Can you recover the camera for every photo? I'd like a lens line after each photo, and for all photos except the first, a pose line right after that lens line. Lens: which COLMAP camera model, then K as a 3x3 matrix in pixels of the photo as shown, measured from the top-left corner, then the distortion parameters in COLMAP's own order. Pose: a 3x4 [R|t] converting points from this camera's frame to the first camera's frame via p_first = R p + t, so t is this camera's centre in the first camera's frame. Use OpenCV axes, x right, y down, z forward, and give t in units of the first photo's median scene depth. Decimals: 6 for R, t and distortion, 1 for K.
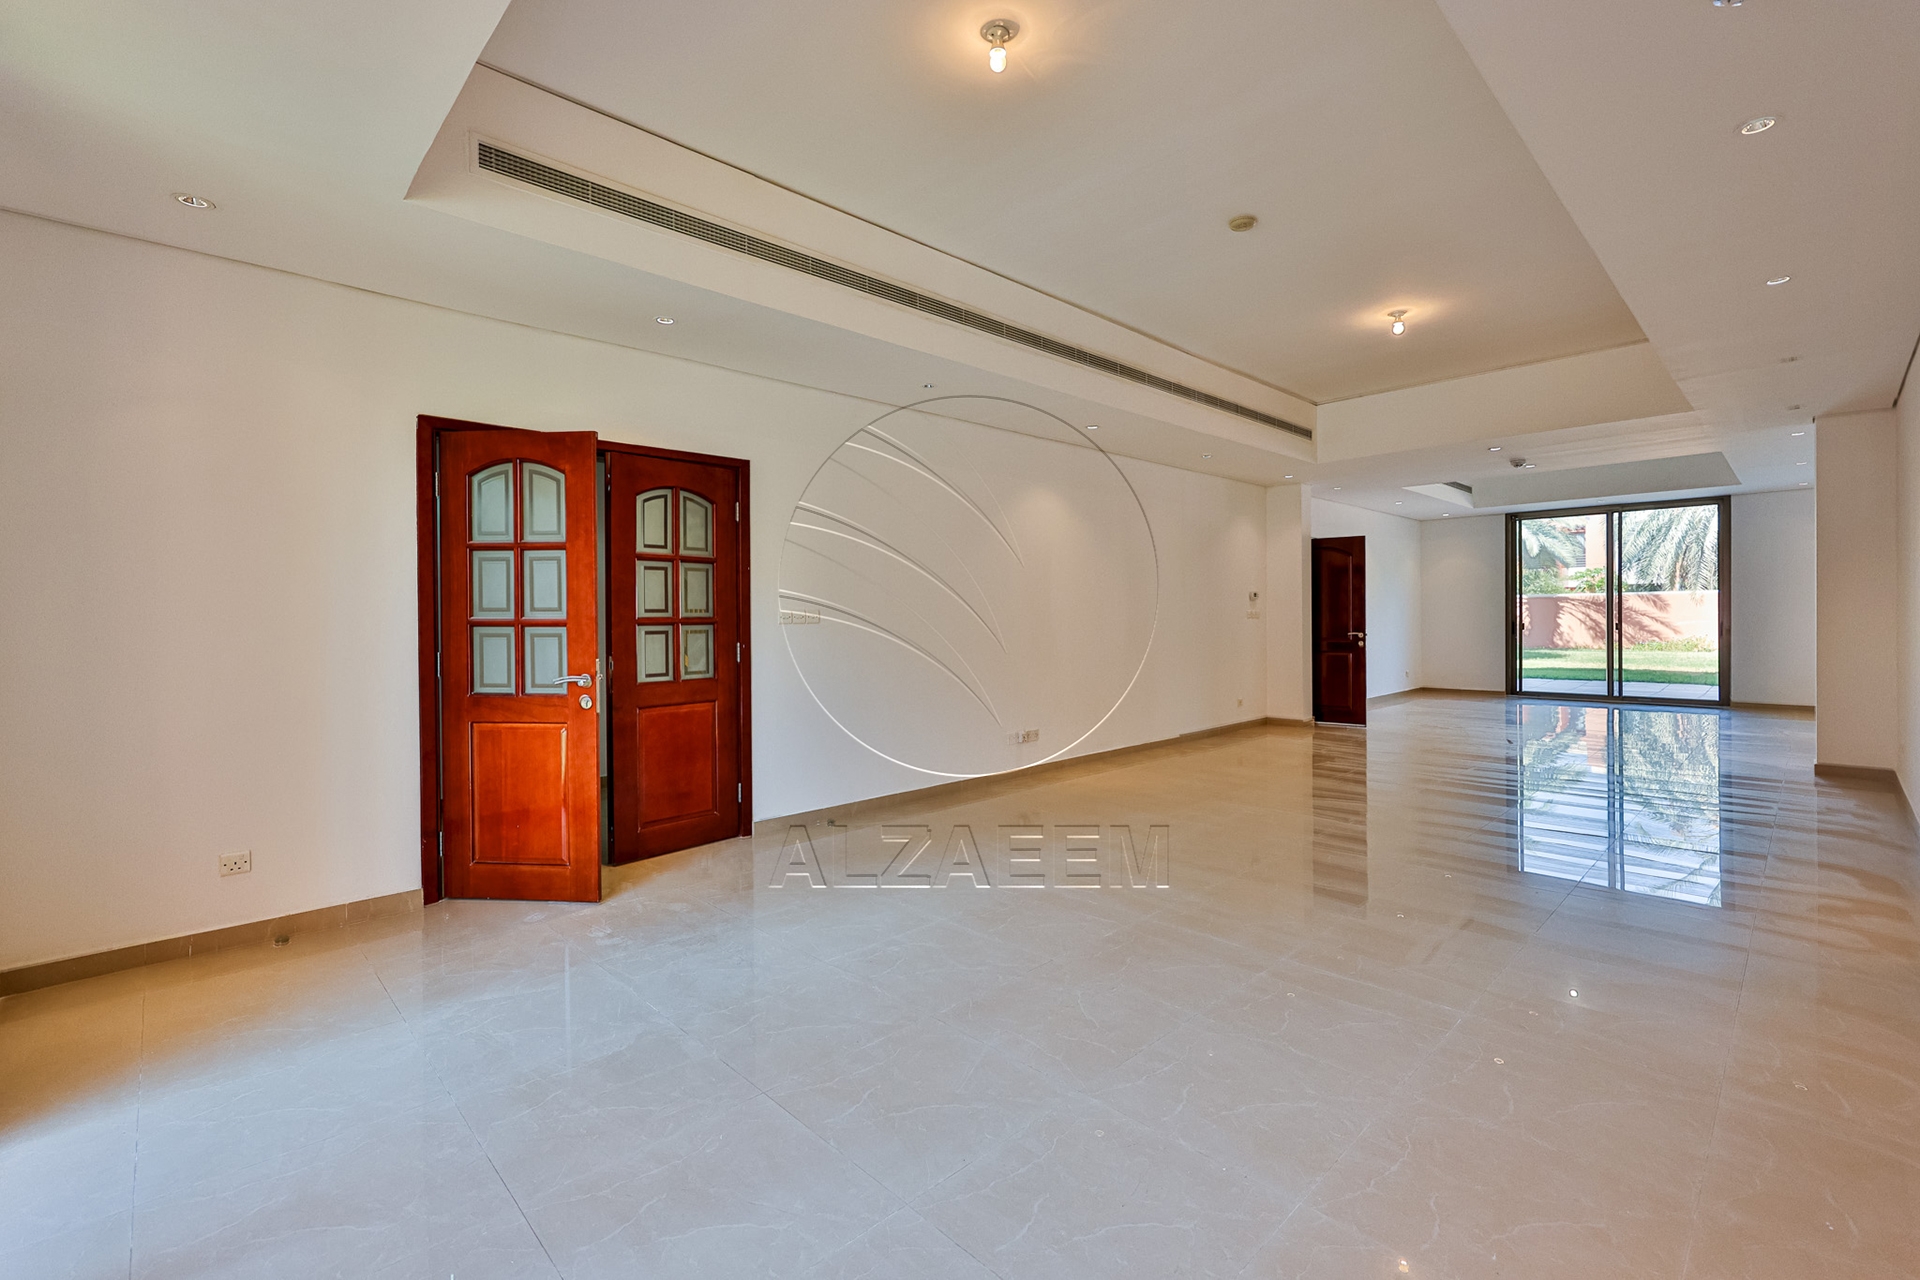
lens RADIAL K [[812.2, 0, 964.7], [0, 812.2, 611.4], [0, 0, 1]] dist [-0.000007, 0.000019]
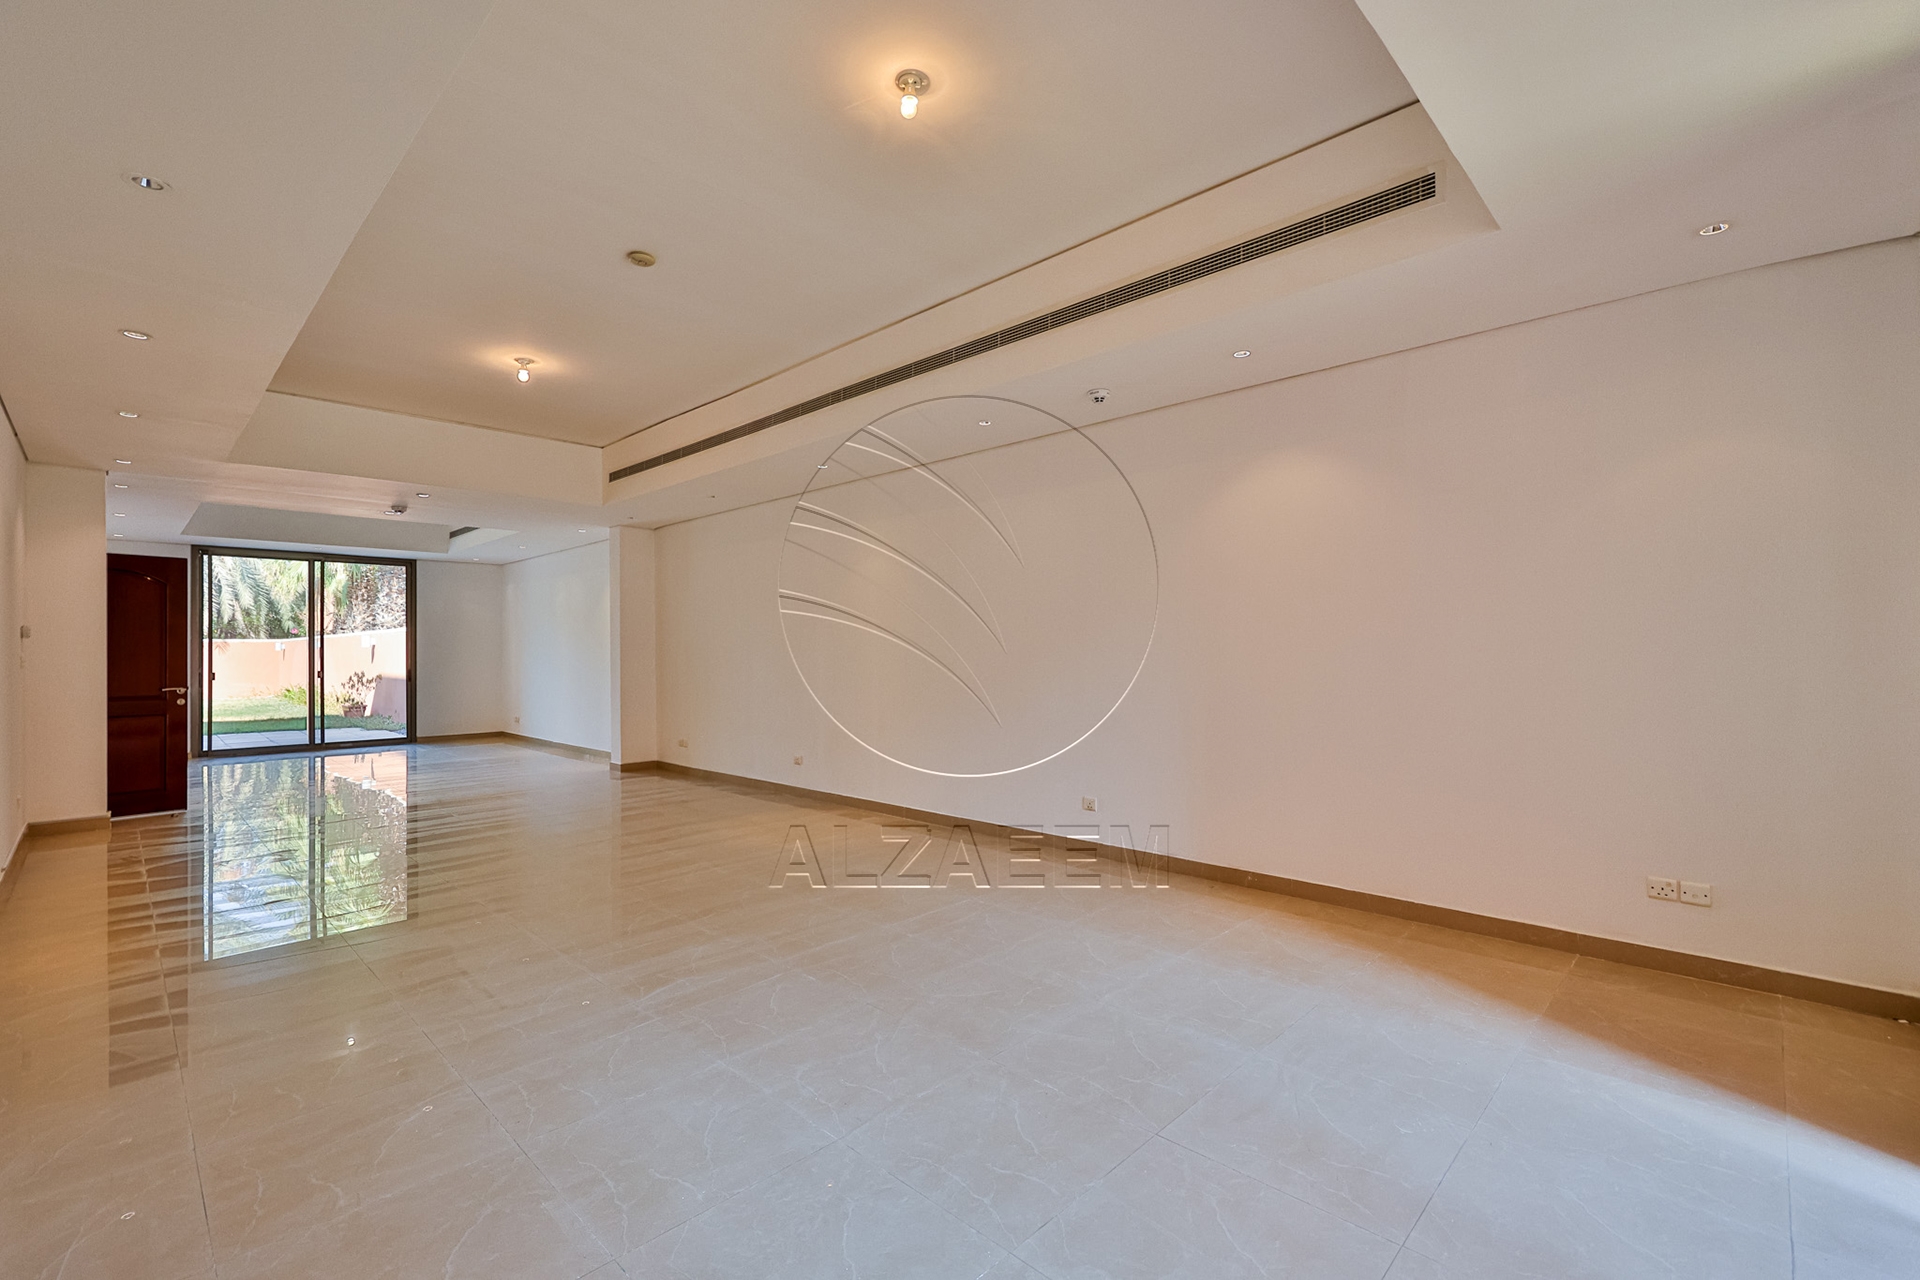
lens RADIAL K [[819.8, 0, 951.8], [0, 819.8, 647.8], [0, 0, 1]] dist [-0.000013, -0.000019]
pose [[-0.015807, 0.014768, 0.999766, -0.233507], [-0.000376, 0.999891, -0.014776, 0.000375], [-0.999875, -0.000609, -0.015799, 0.238935]]
